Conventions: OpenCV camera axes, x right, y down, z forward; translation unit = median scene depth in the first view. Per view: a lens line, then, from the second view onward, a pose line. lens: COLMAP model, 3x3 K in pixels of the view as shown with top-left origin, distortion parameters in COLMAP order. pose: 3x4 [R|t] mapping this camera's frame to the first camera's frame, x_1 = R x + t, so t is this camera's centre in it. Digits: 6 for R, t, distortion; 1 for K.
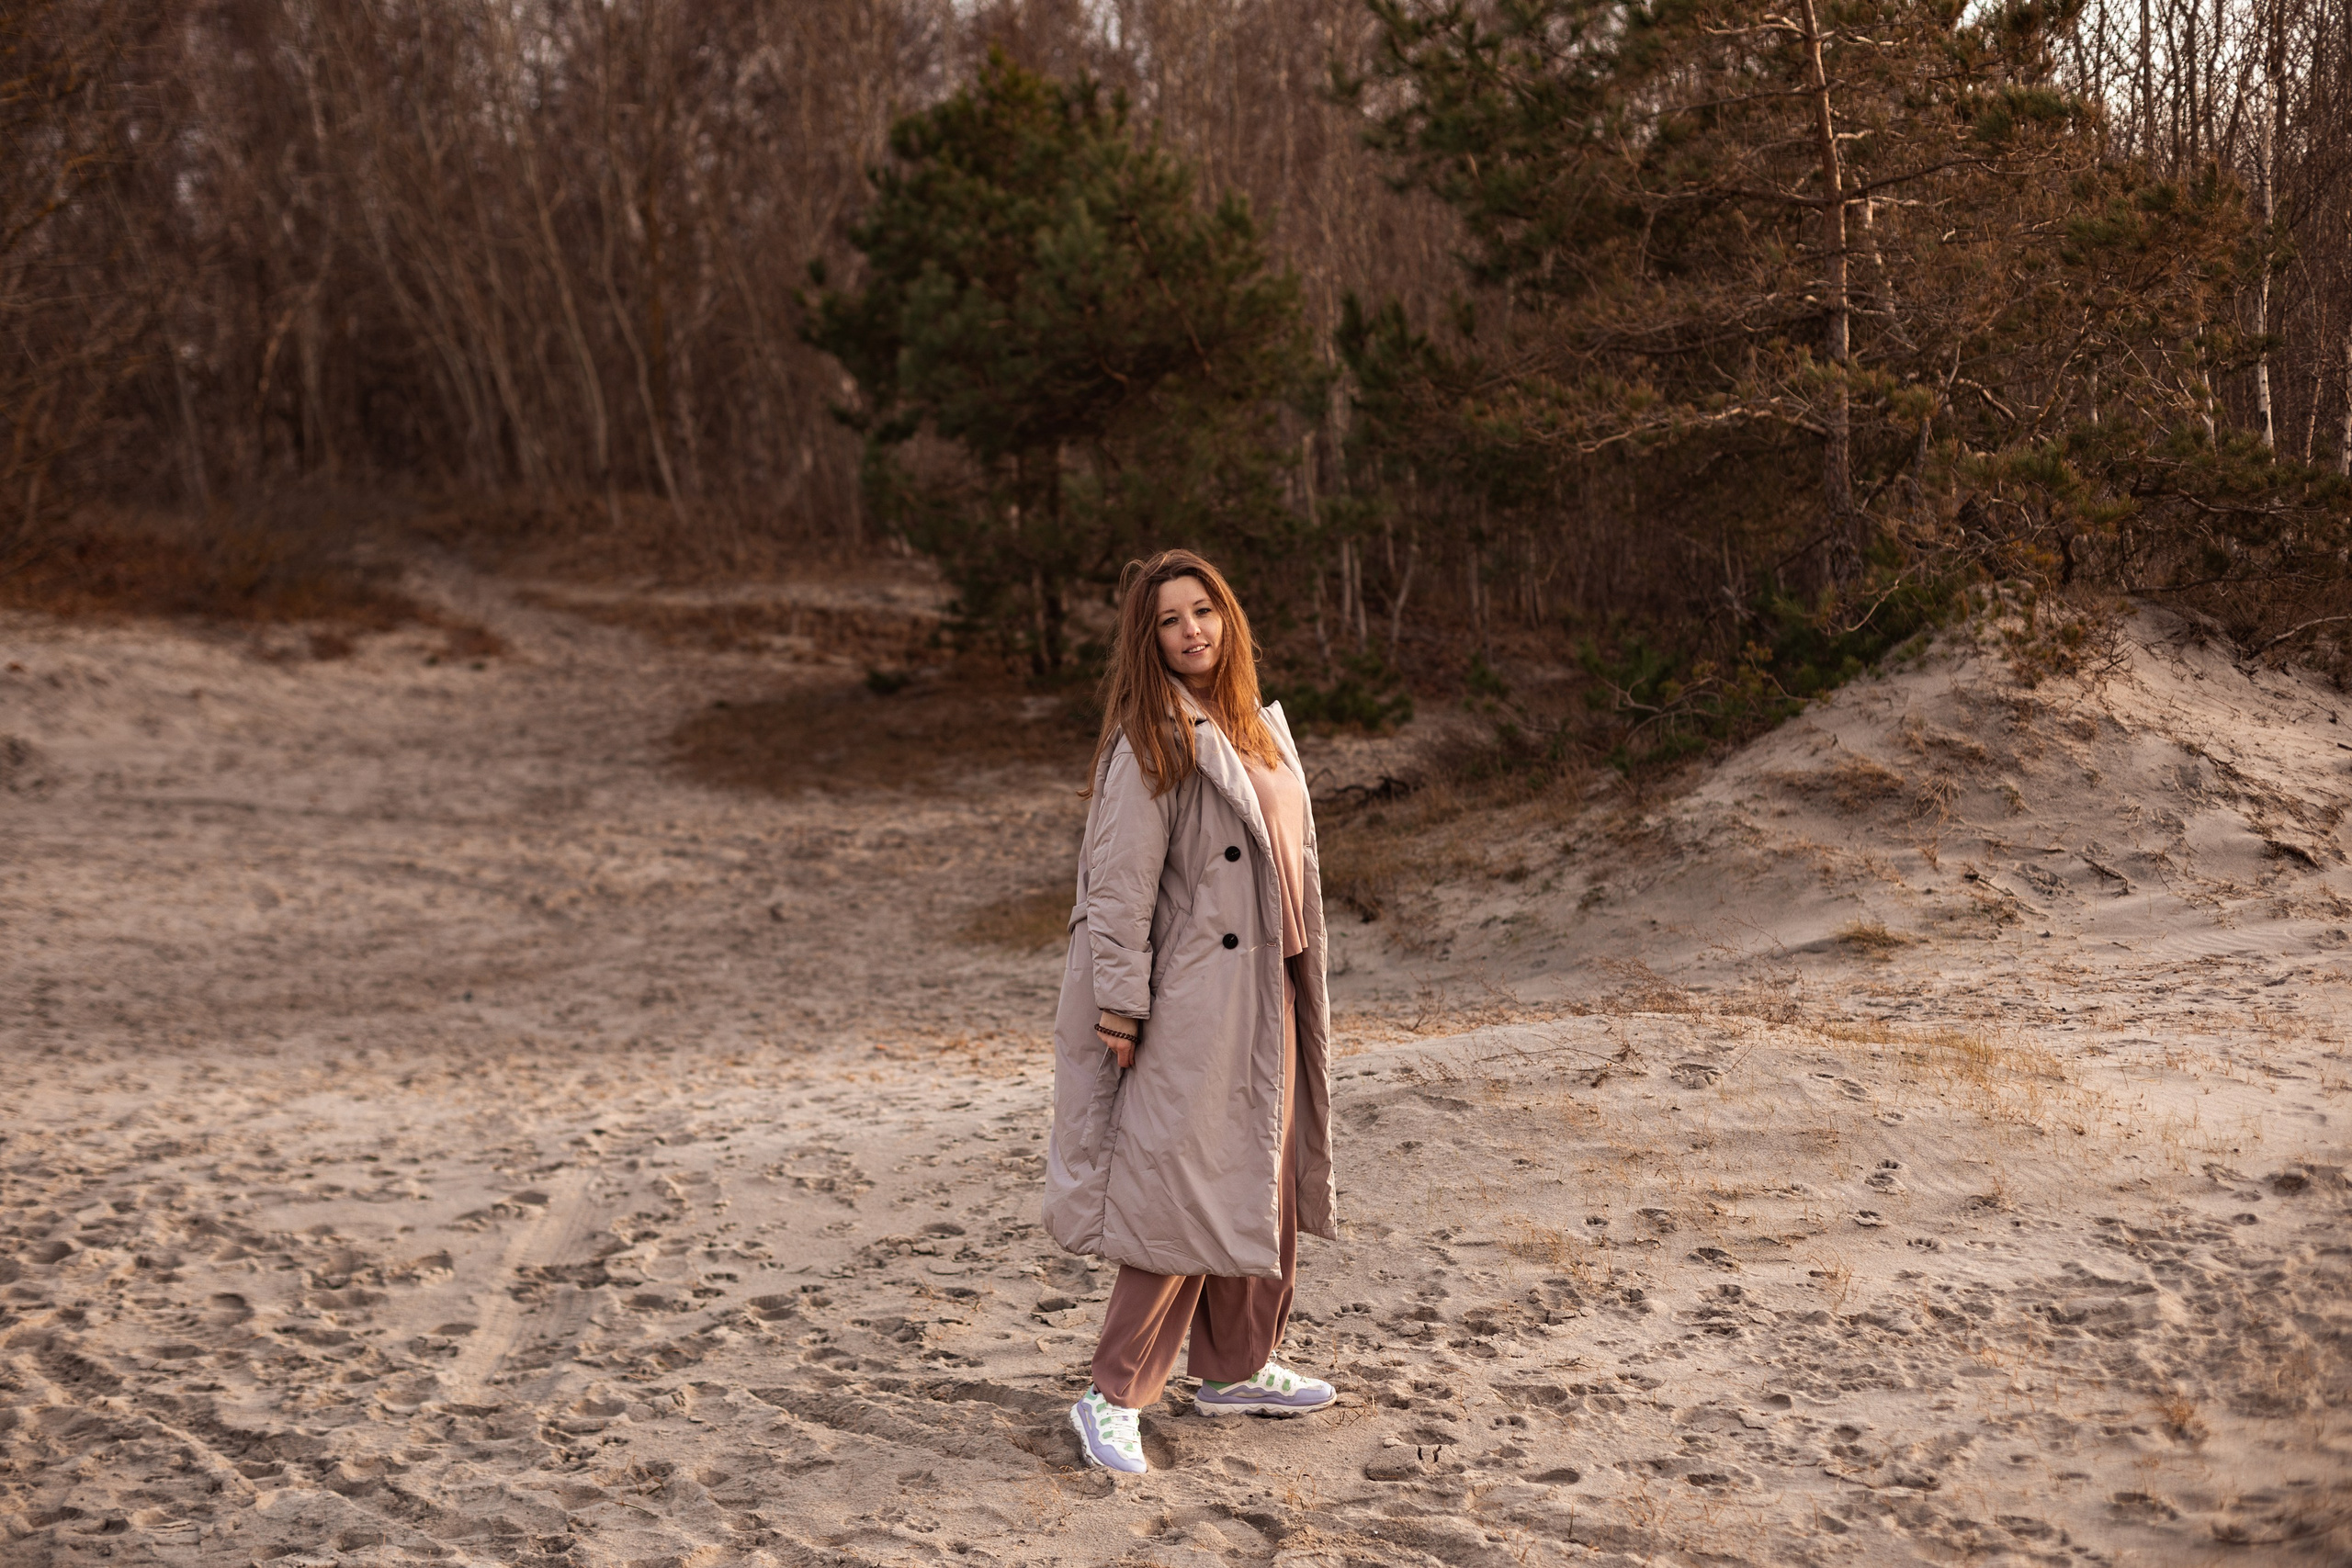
lens RADIAL K [[3400.3, 0, 1184.5], [0, 3400.3, 782.6], [0, 0, 1]] dist [-0.114185, 0.000000]
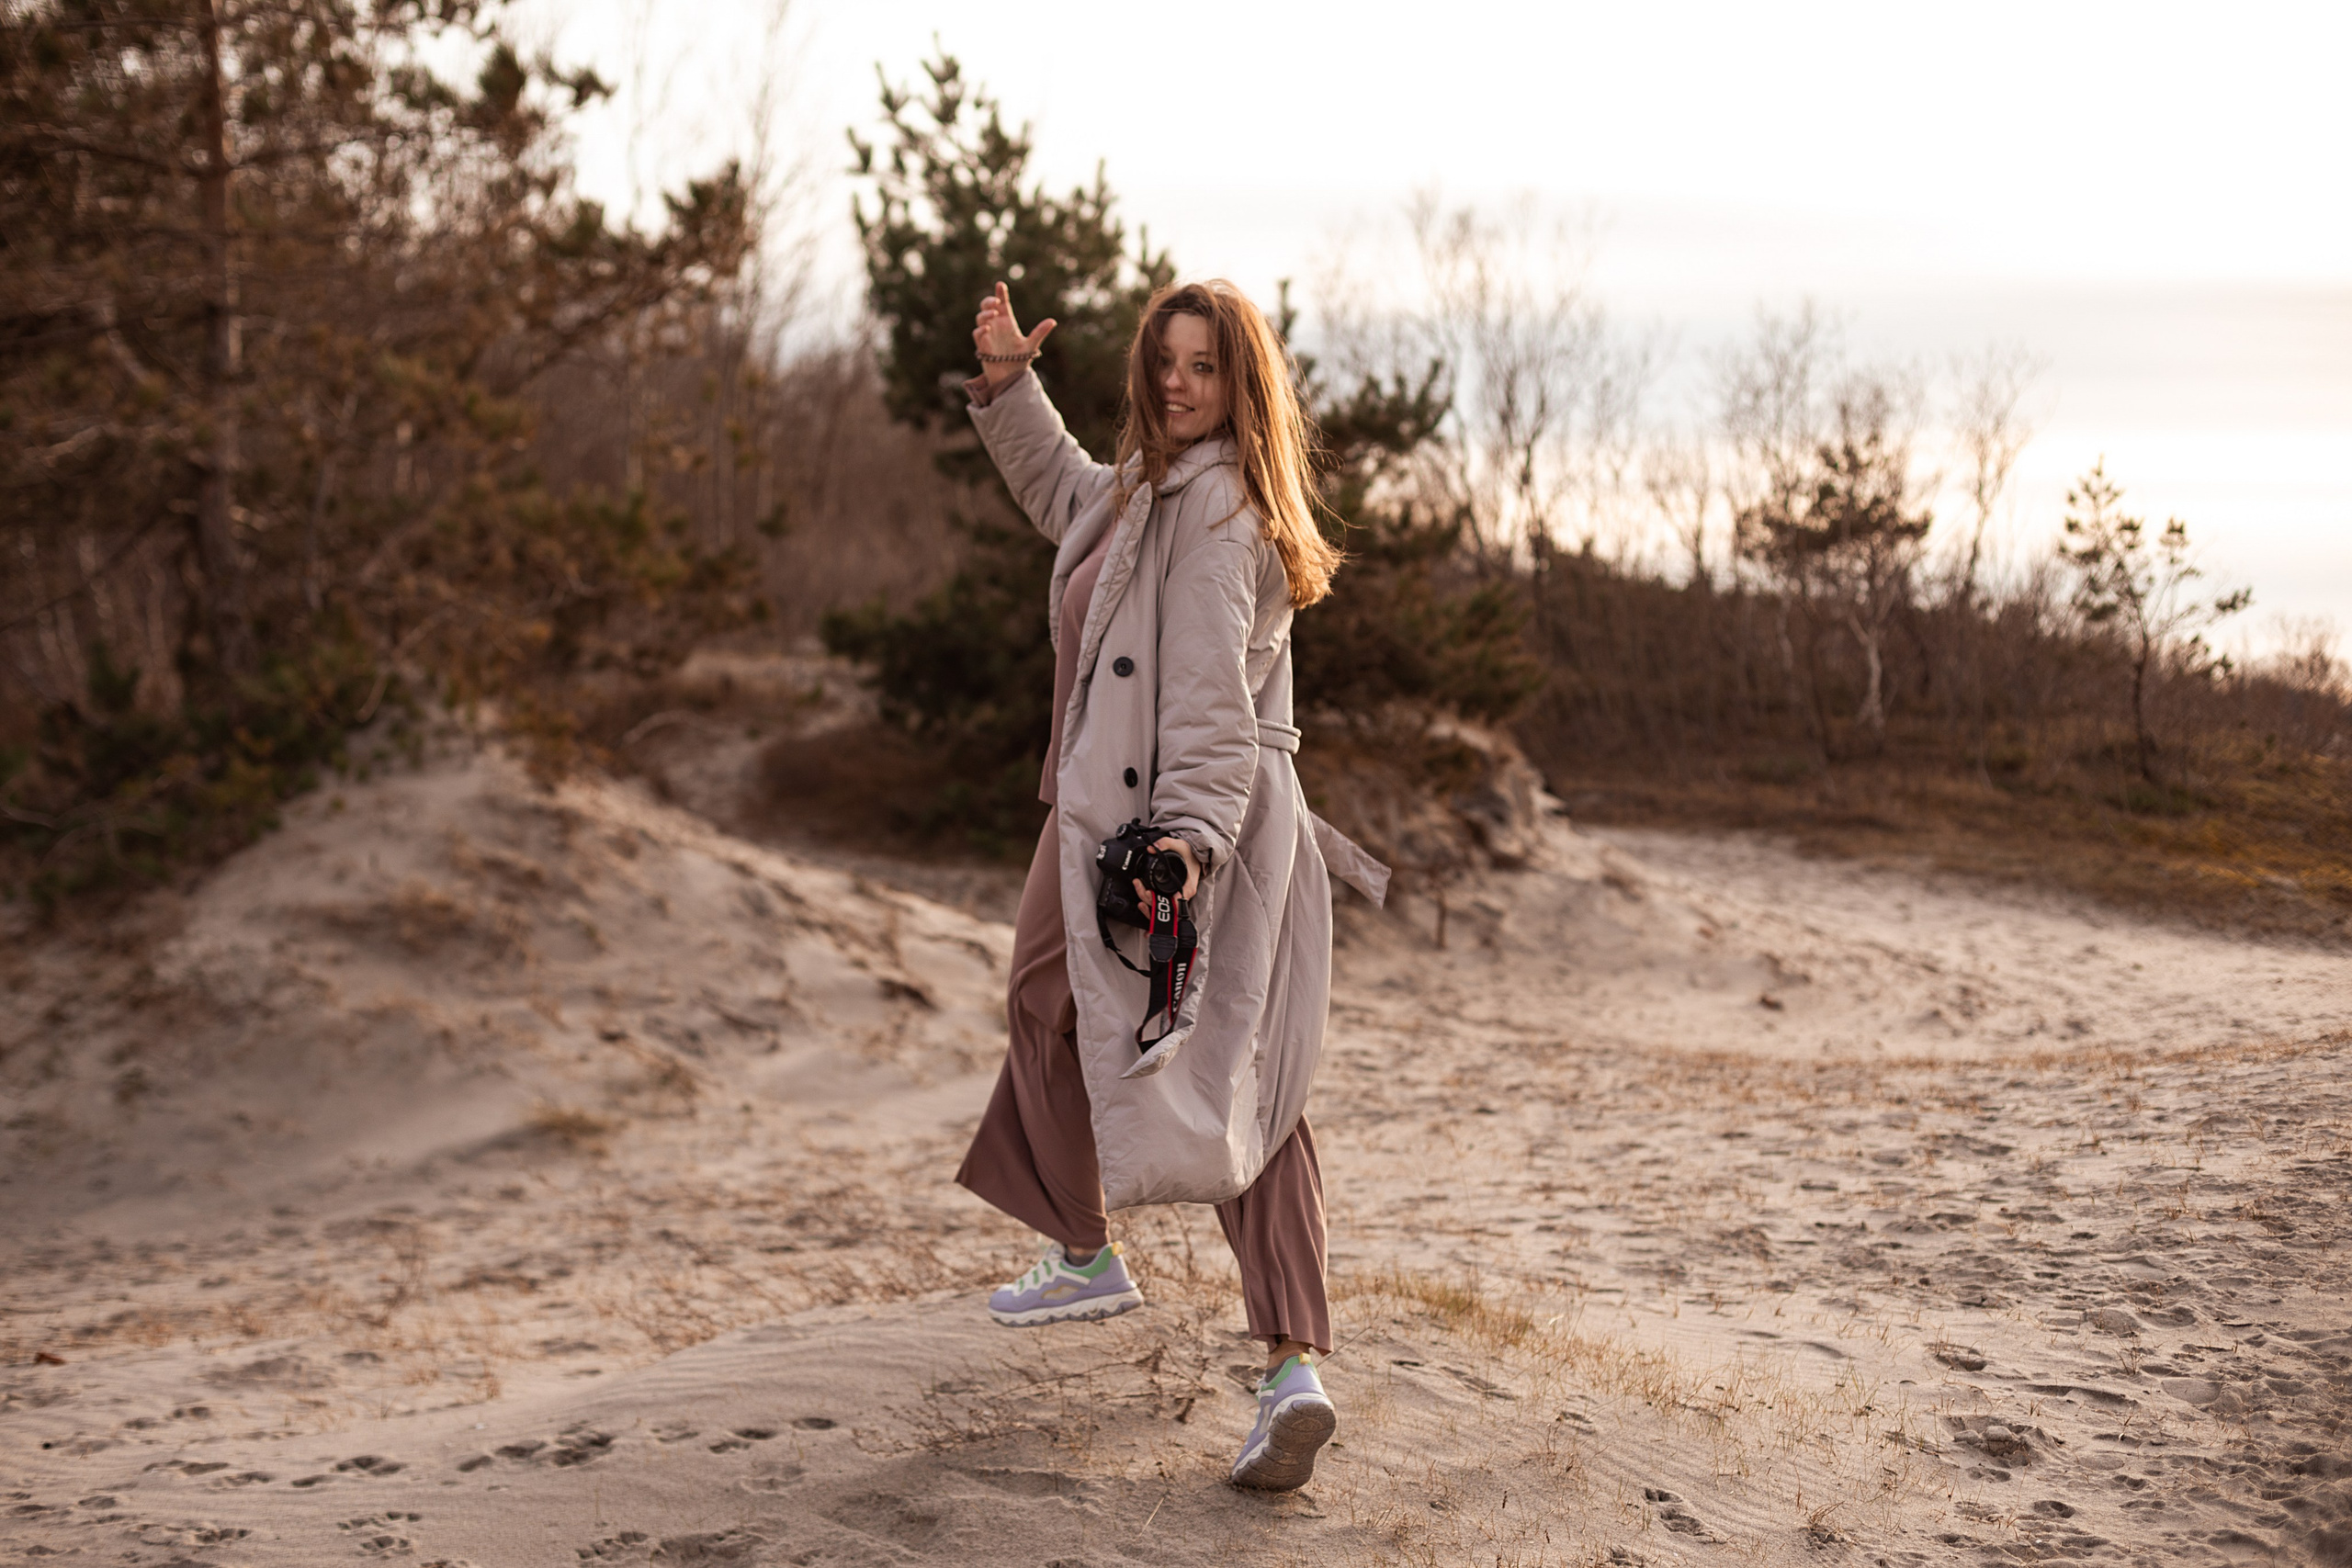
lens RADIAL K [[3400.3, 0, 1177.9], [0, 3400.3, 783.4], [0, 0, 1]] dist [-0.114185, 0.000000]
pose [[0.759116, 0.006616, 0.650922, -0.162593], [0.015578, 0.999477, -0.028326, -0.005481], [-0.650769, 0.031643, 0.758616, 0.307886]]
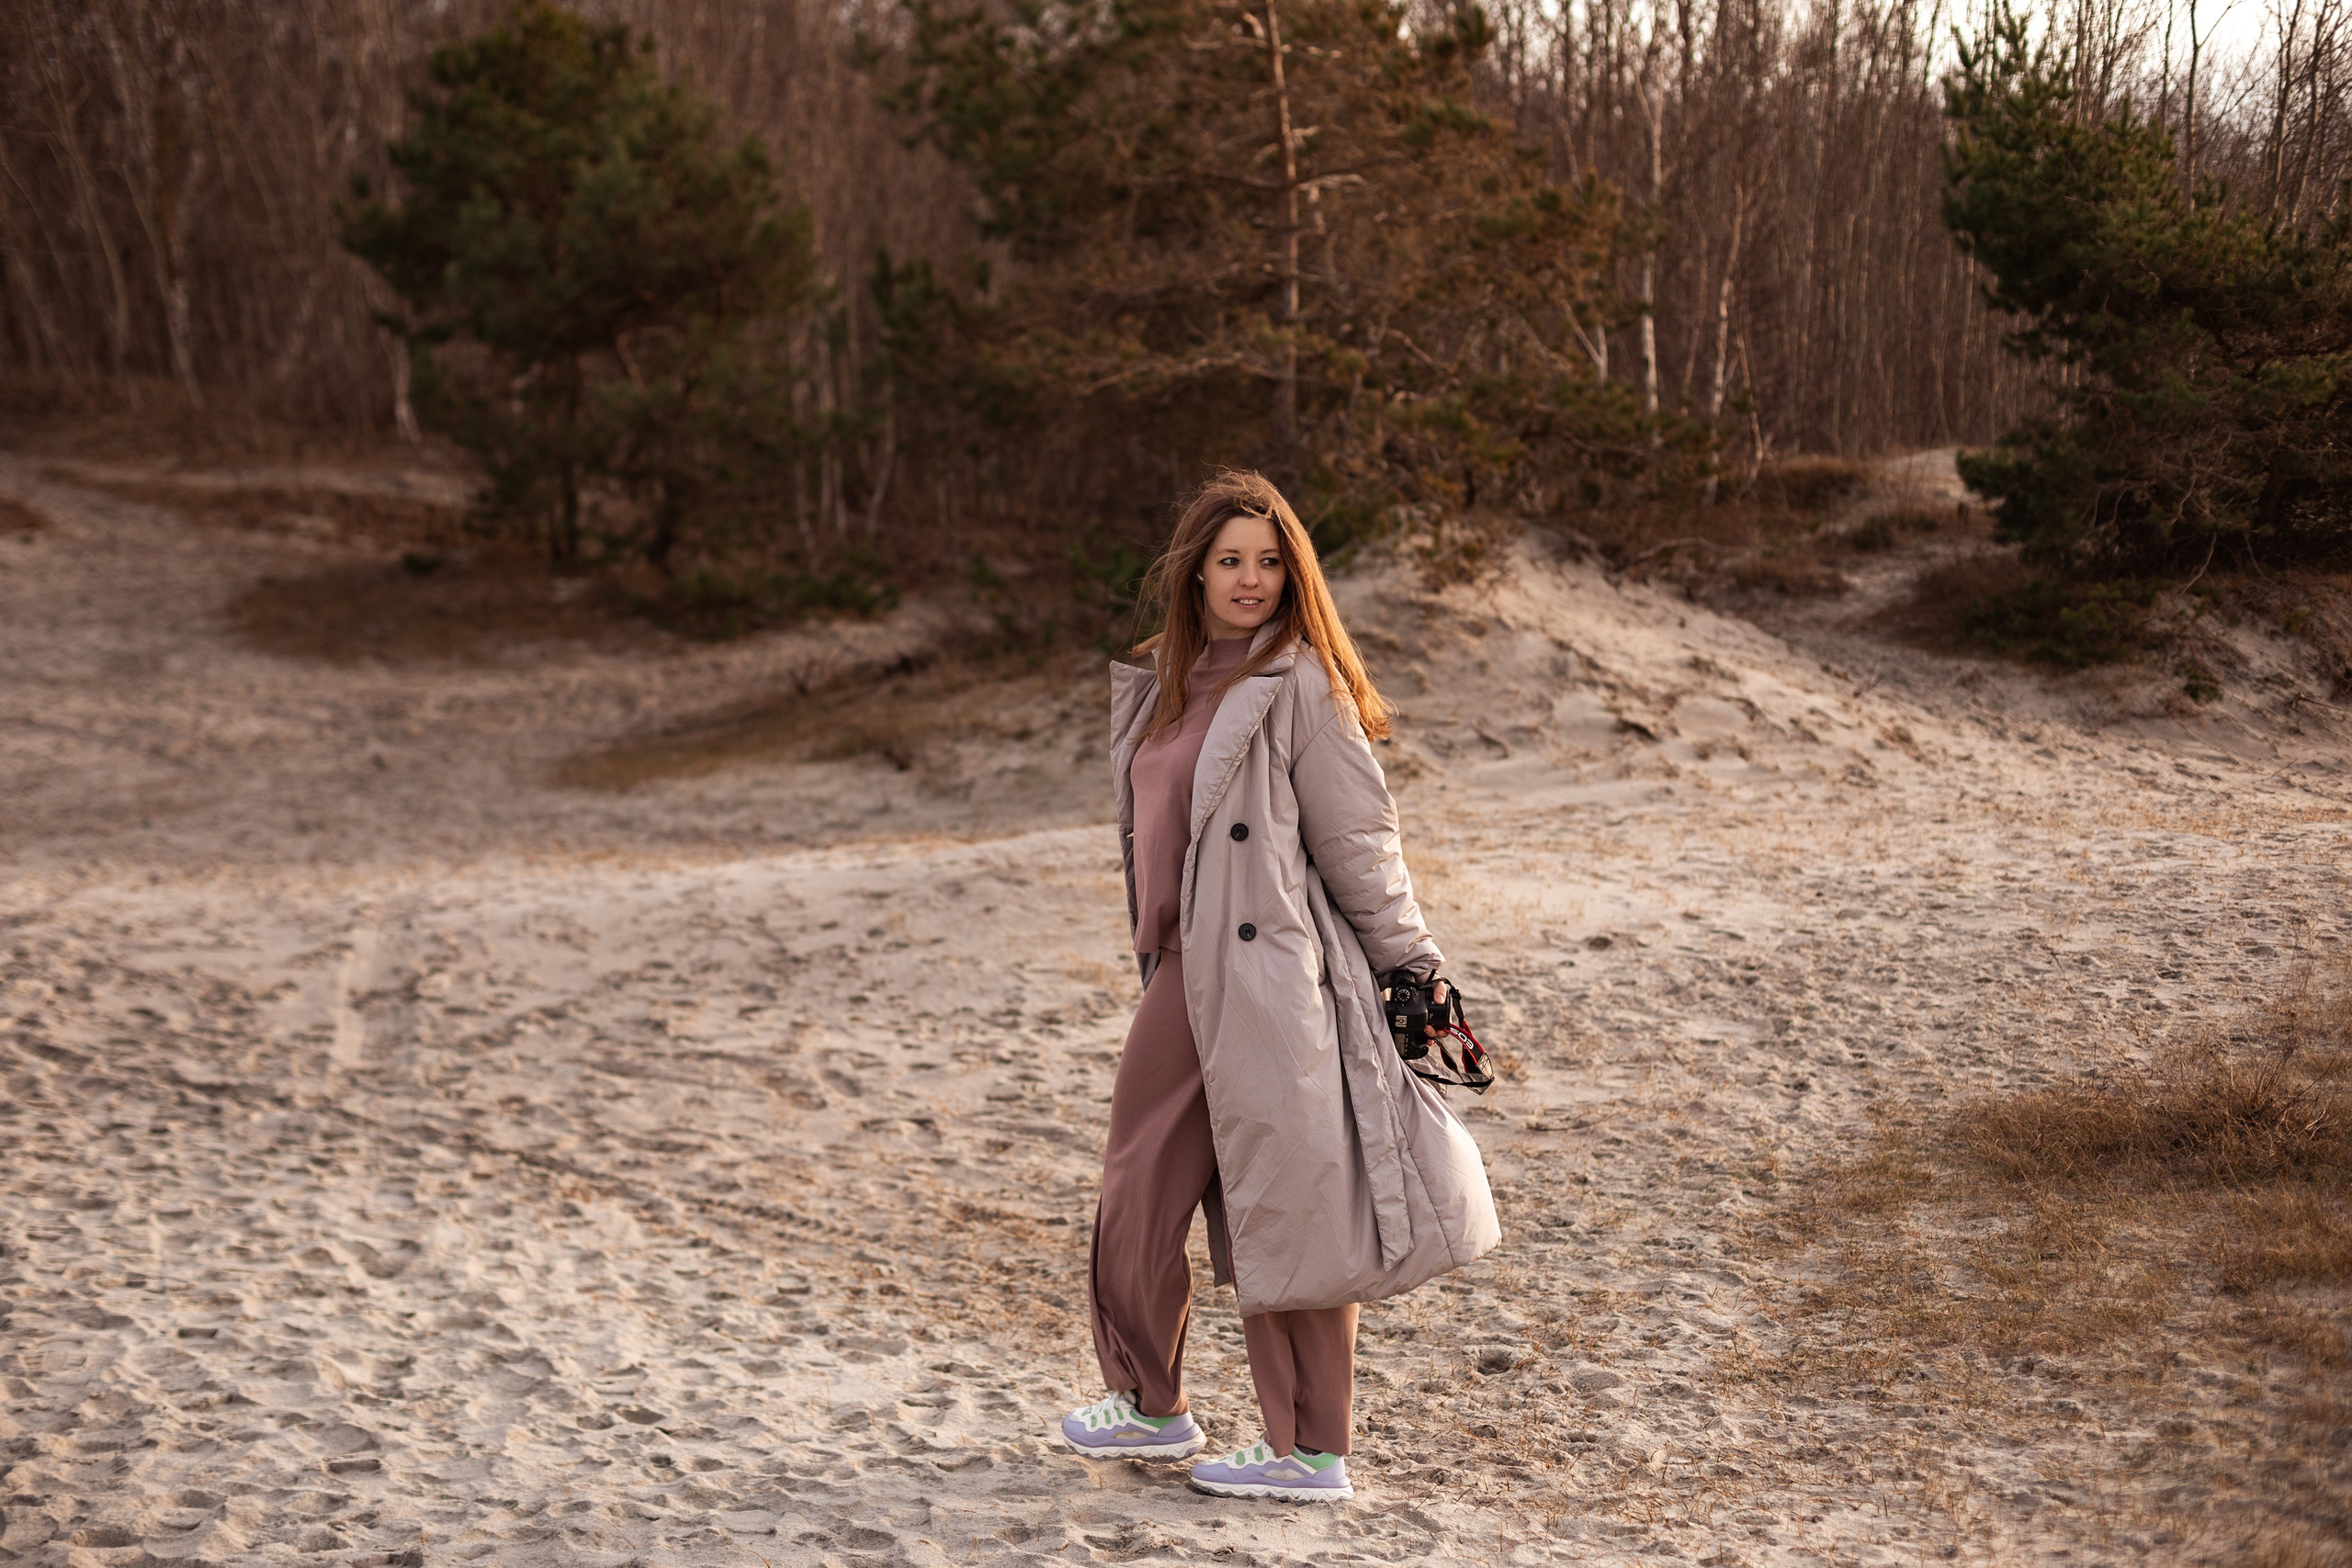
lens RADIAL K [[3400.3, 0, 1165.0], [0, 3400.3, 783.2], [0, 0, 1]] dist [-0.114185, 0.000000]
pose [[0.986582, 0.014262, 0.162642, -0.051336], [-0.019561, 0.999327, 0.031026, 0.005197], [-0.162090, -0.033791, 0.986197, -0.224473]]
